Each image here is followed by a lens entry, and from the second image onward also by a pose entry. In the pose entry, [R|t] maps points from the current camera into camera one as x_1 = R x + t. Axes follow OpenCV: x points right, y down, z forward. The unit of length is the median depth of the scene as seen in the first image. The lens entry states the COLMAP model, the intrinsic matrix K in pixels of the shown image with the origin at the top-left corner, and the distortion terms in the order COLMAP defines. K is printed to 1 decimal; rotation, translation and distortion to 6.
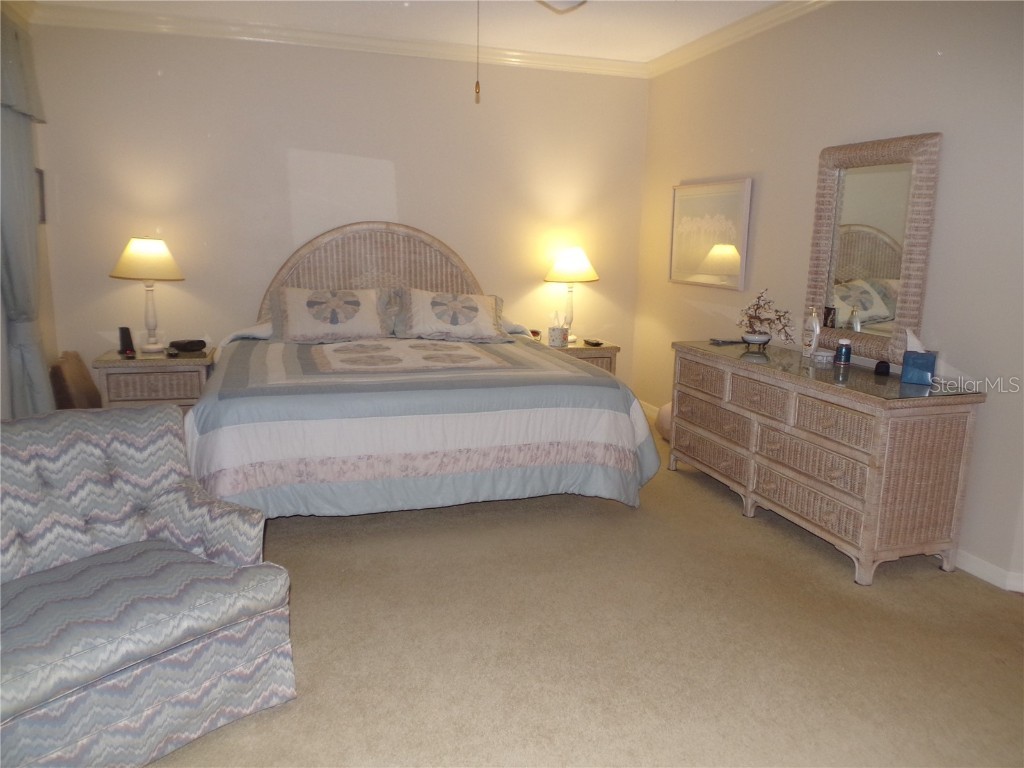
lens RADIAL K [[718.5, 0, 517.0], [0, 718.5, 392.5], [0, 0, 1]] dist [0.106347, -0.155343]
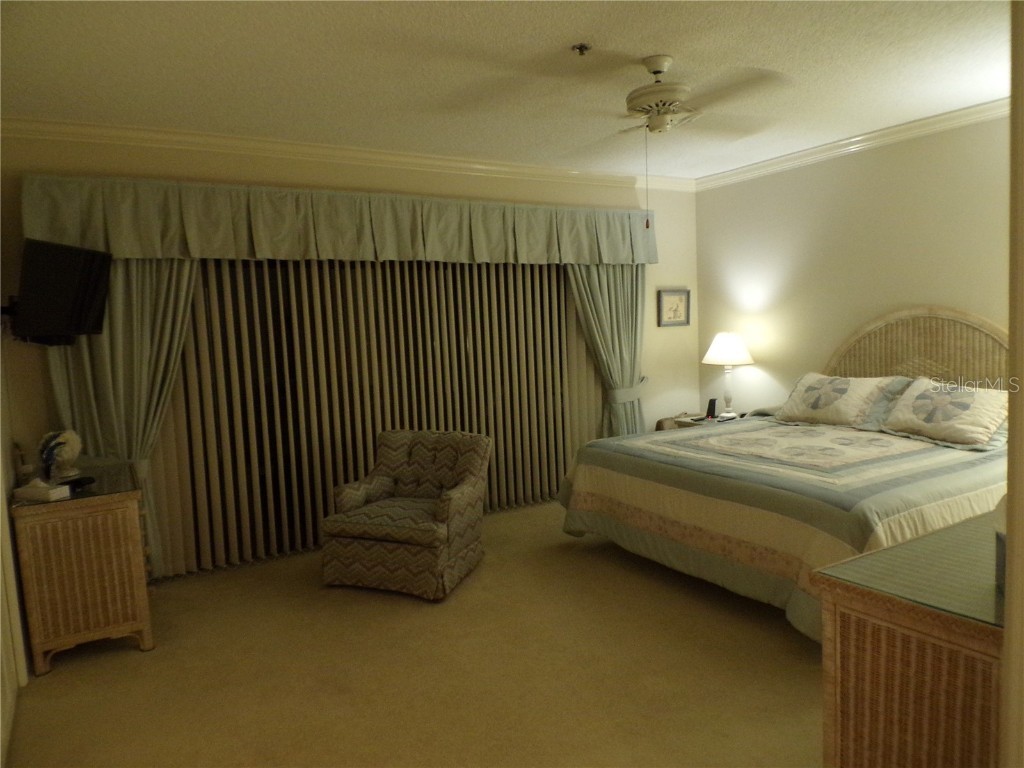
lens RADIAL K [[718.5, 0, 515.0], [0, 718.5, 385.2], [0, 0, 1]] dist [0.106347, -0.155343]
pose [[0.248437, 0.048795, -0.967418, 0.596160], [-0.152918, 0.988182, 0.010572, -0.064994], [0.956501, 0.145309, 0.252963, 0.272366]]
